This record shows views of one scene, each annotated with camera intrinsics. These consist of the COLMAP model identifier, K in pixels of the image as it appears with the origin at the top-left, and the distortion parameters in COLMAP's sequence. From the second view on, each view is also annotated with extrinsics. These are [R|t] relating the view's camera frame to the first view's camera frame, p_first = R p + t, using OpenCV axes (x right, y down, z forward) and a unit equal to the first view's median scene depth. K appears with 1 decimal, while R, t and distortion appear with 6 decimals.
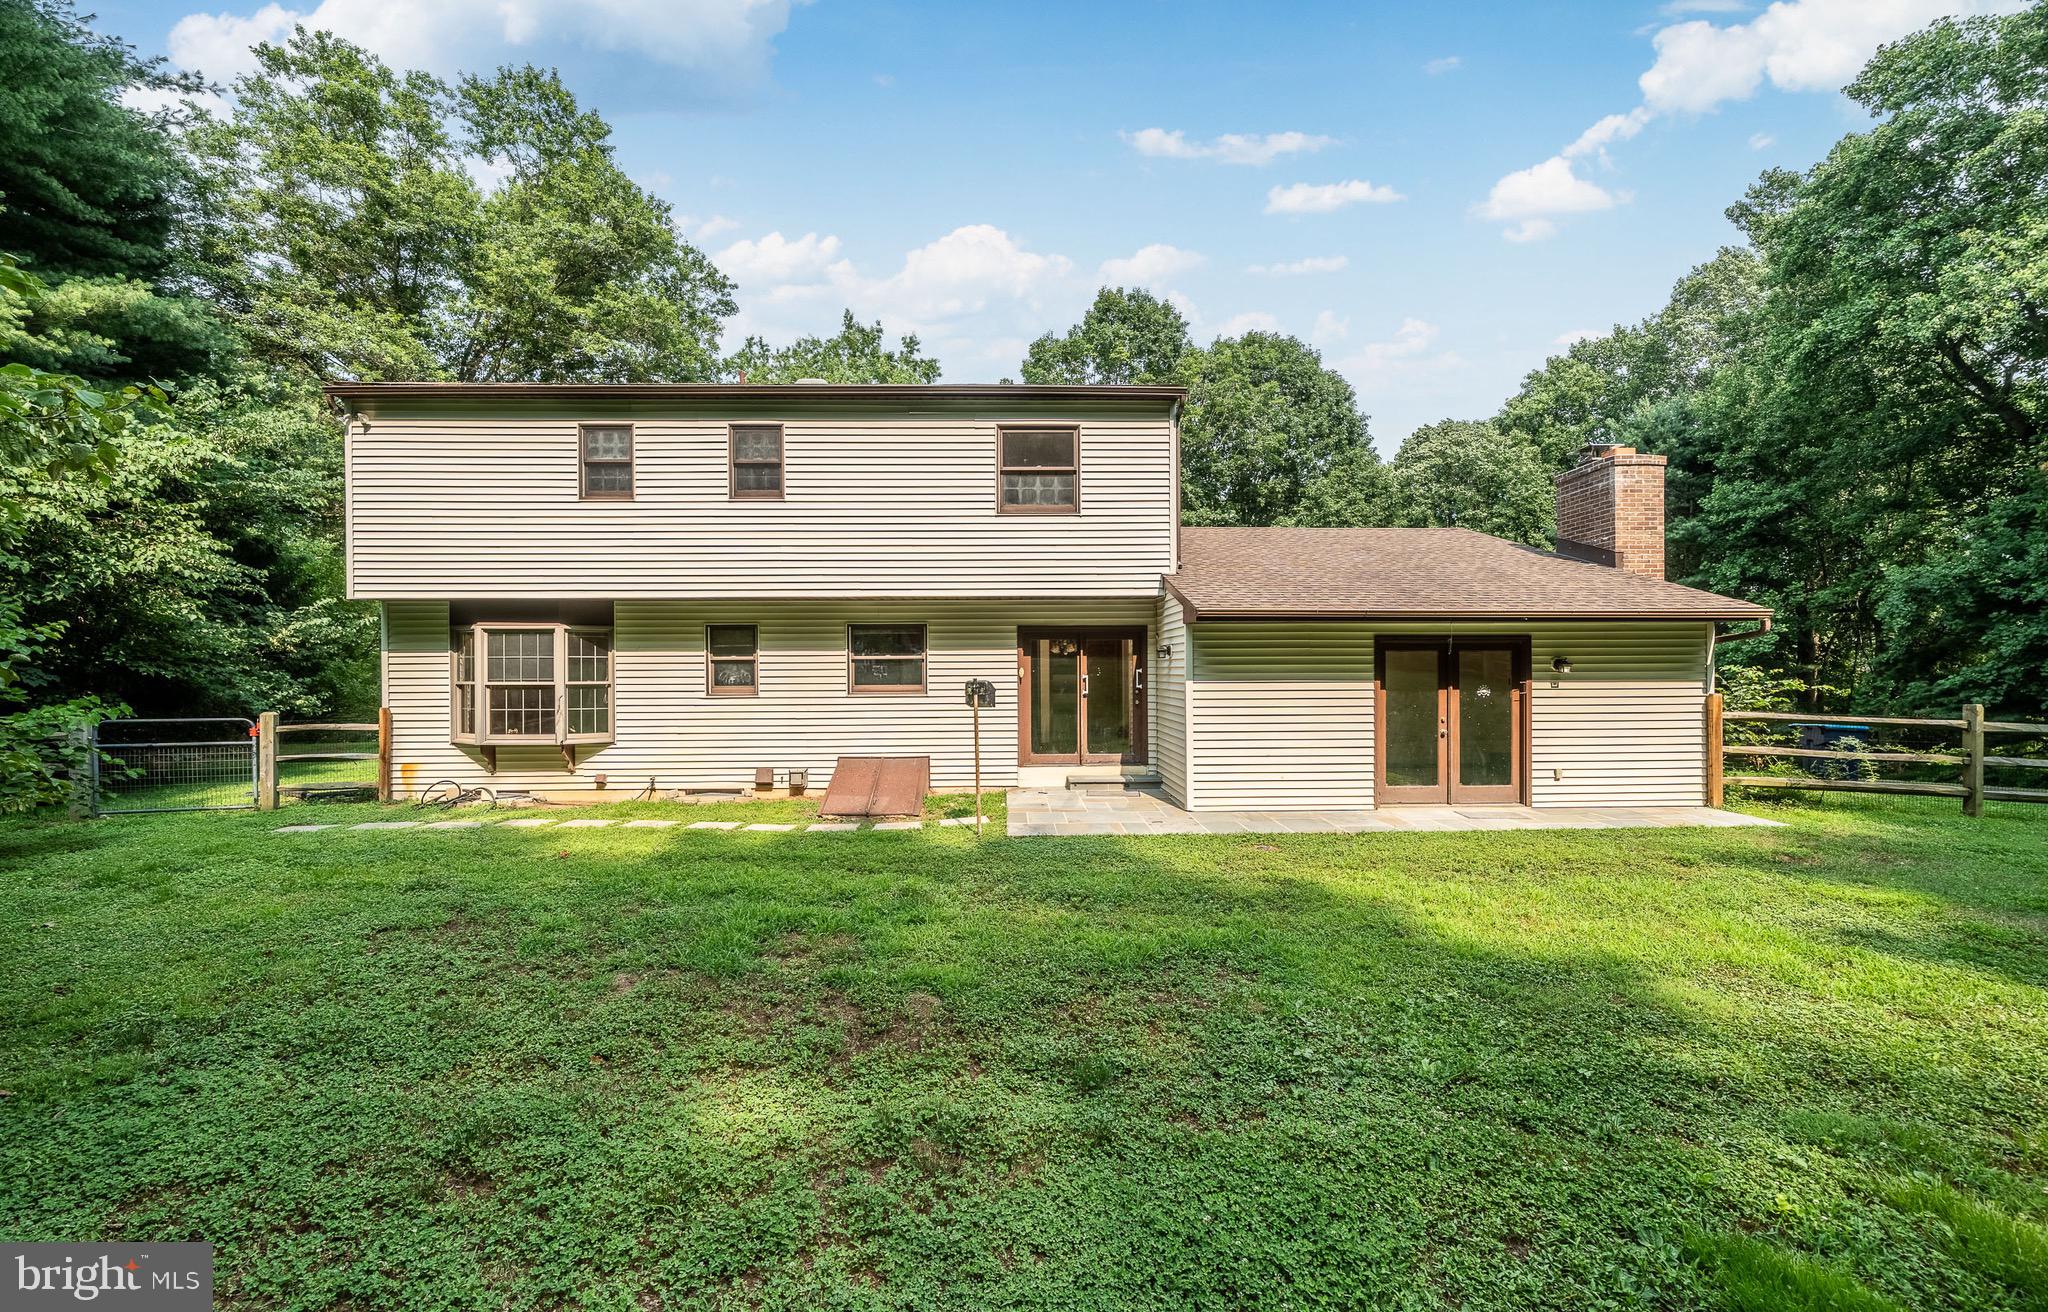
lens RADIAL K [[805.7, 0, 1015.5], [0, 805.7, 675.1], [0, 0, 1]] dist [-0.006294, 0.000456]
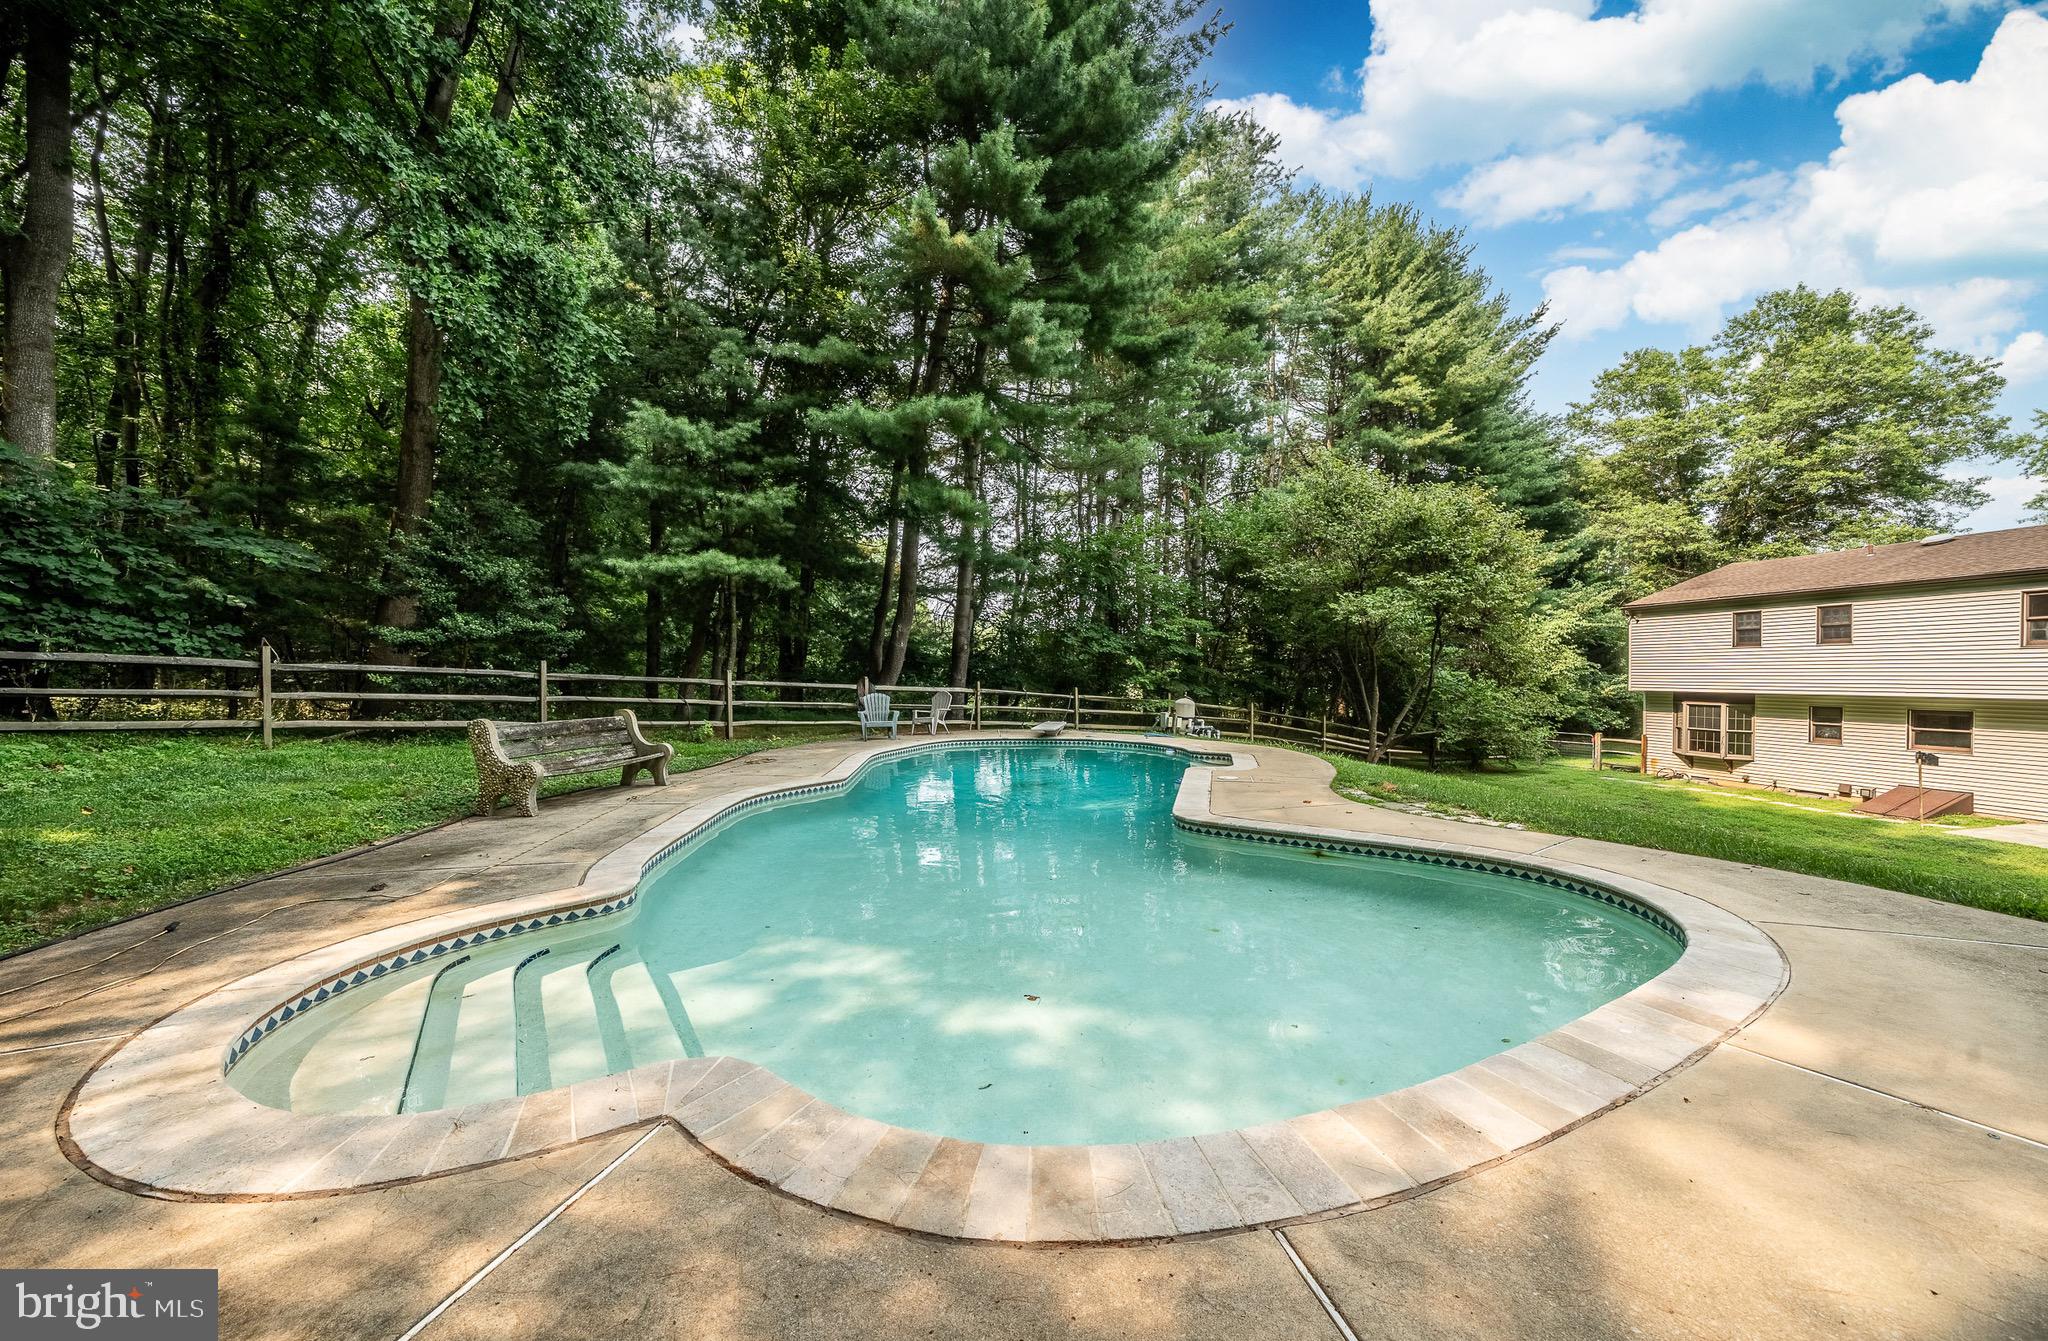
lens RADIAL K [[730.6, 0, 1010.0], [0, 730.6, 689.4], [0, 0, 1]] dist [-0.010437, 0.000179]
pose [[0.131361, 0.027104, -0.990964, 1.110830], [0.003195, 0.999609, 0.027764, -0.161279], [0.991329, -0.006813, 0.131223, -1.163555]]
